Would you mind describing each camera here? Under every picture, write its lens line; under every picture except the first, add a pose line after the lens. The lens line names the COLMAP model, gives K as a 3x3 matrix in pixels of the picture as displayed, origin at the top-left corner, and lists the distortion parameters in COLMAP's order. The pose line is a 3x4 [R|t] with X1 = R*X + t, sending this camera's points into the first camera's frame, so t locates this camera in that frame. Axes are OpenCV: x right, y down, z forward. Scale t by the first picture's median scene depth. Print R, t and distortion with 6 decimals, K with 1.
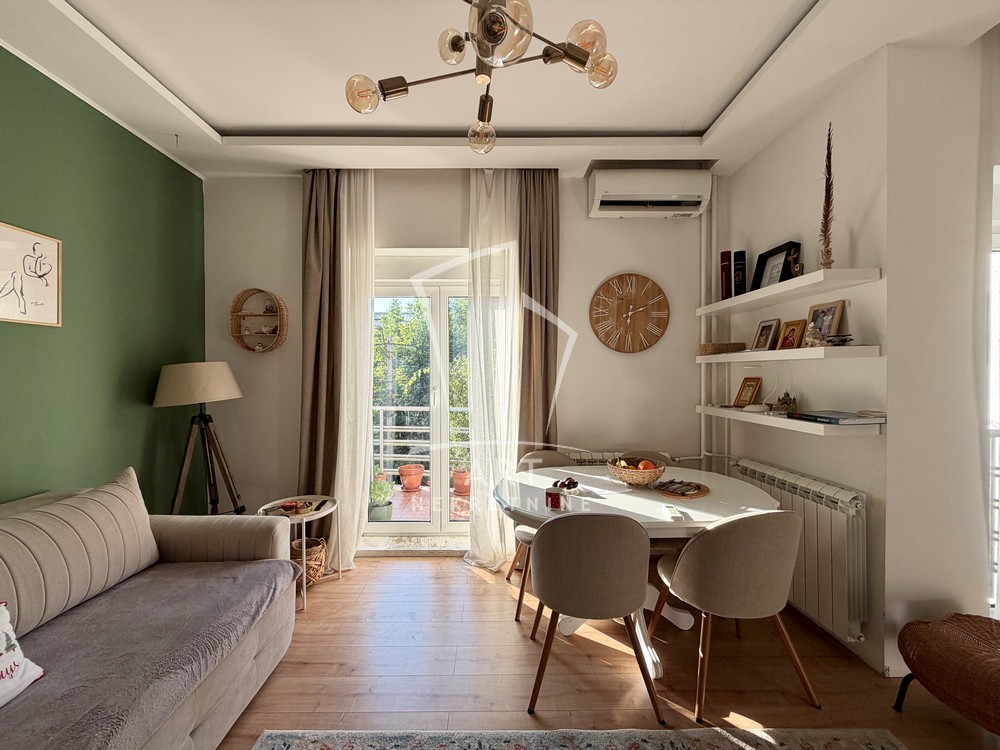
lens RADIAL K [[399.6, 0, 493.5], [0, 399.6, 376.4], [0, 0, 1]] dist [-0.001370, 0.000288]
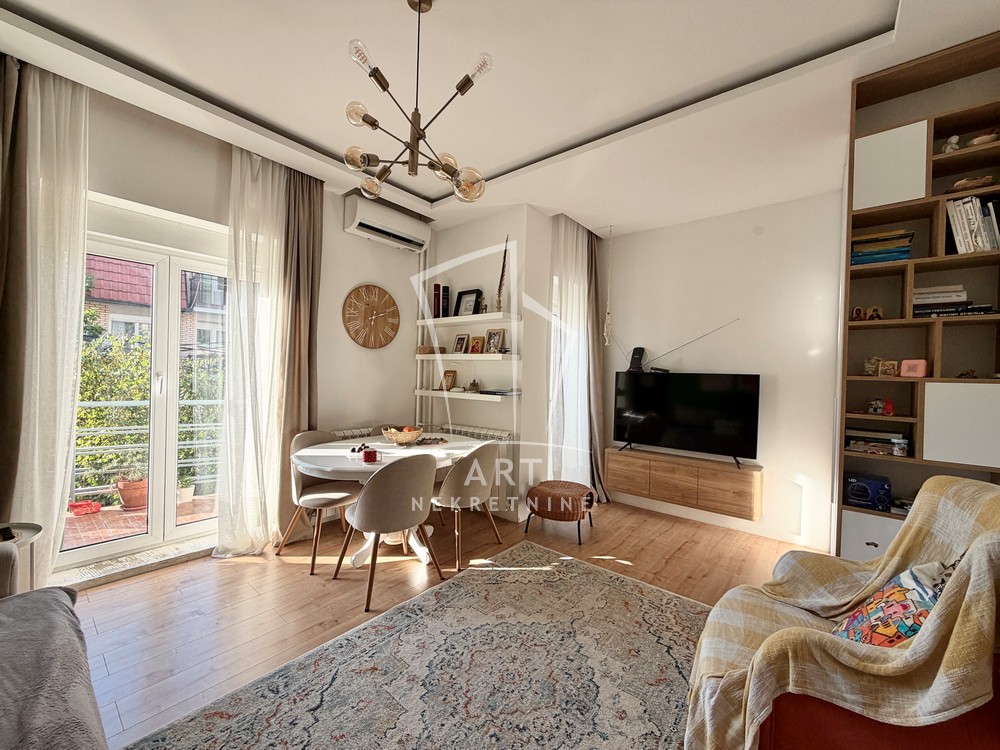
lens RADIAL K [[399.6, 0, 495.6], [0, 399.6, 376.6], [0, 0, 1]] dist [-0.001370, 0.000288]
pose [[0.641470, 0.015560, 0.766990, -0.411234], [-0.024074, 0.999710, -0.000147, 0.021900], [-0.766770, -0.018370, 0.641659, -0.113544]]
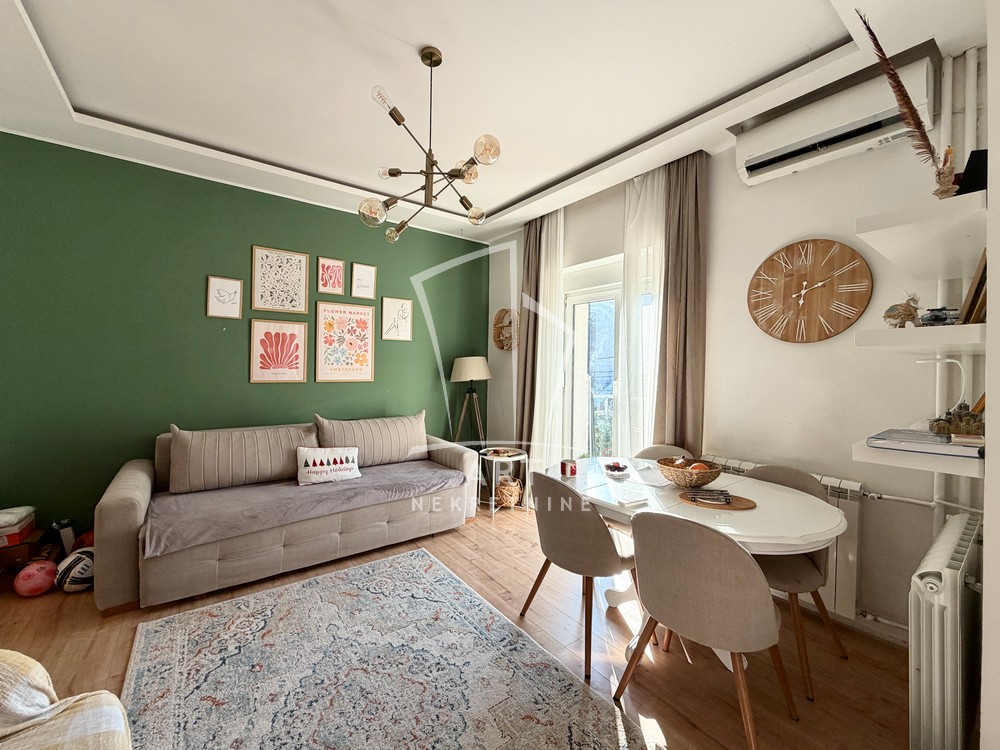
lens RADIAL K [[399.6, 0, 491.4], [0, 399.6, 366.7], [0, 0, 1]] dist [-0.001370, 0.000288]
pose [[0.596809, 0.014863, -0.802246, 0.668060], [-0.021515, 0.999765, 0.002517, -0.000944], [0.802095, 0.015758, 0.596988, 0.055323]]
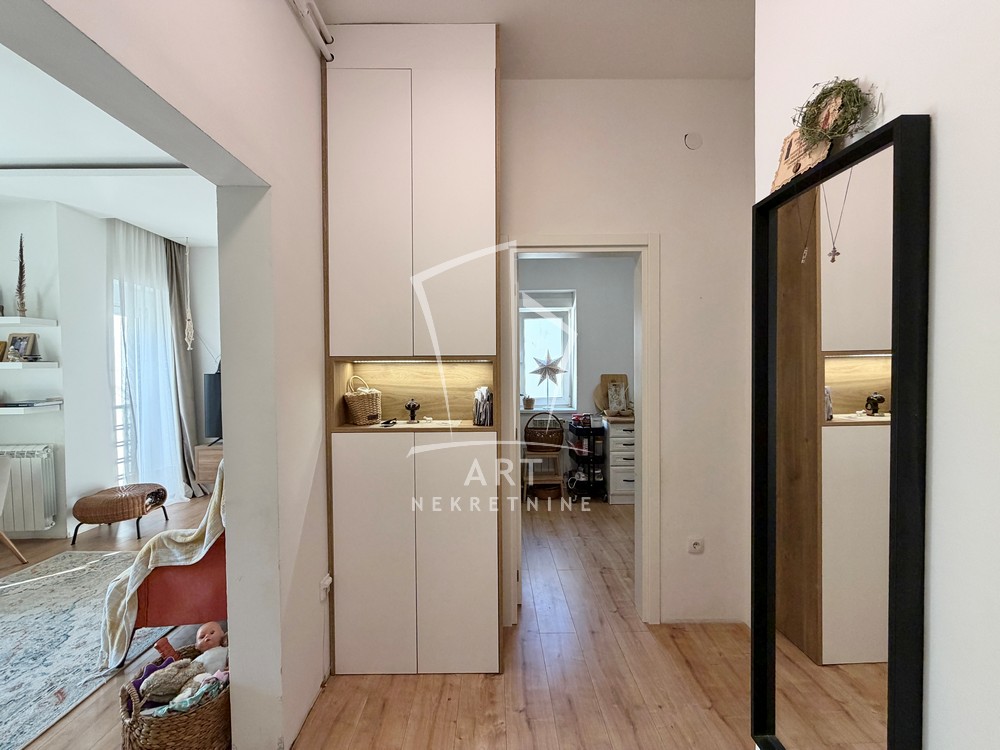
lens RADIAL K [[399.6, 0, 500.4], [0, 399.6, 377.0], [0, 0, 1]] dist [-0.001370, 0.000288]
pose [[-0.001986, -0.017038, 0.999853, -0.597764], [0.017632, 0.999699, 0.017071, -0.002819], [-0.999843, 0.017663, -0.001685, -0.704314]]
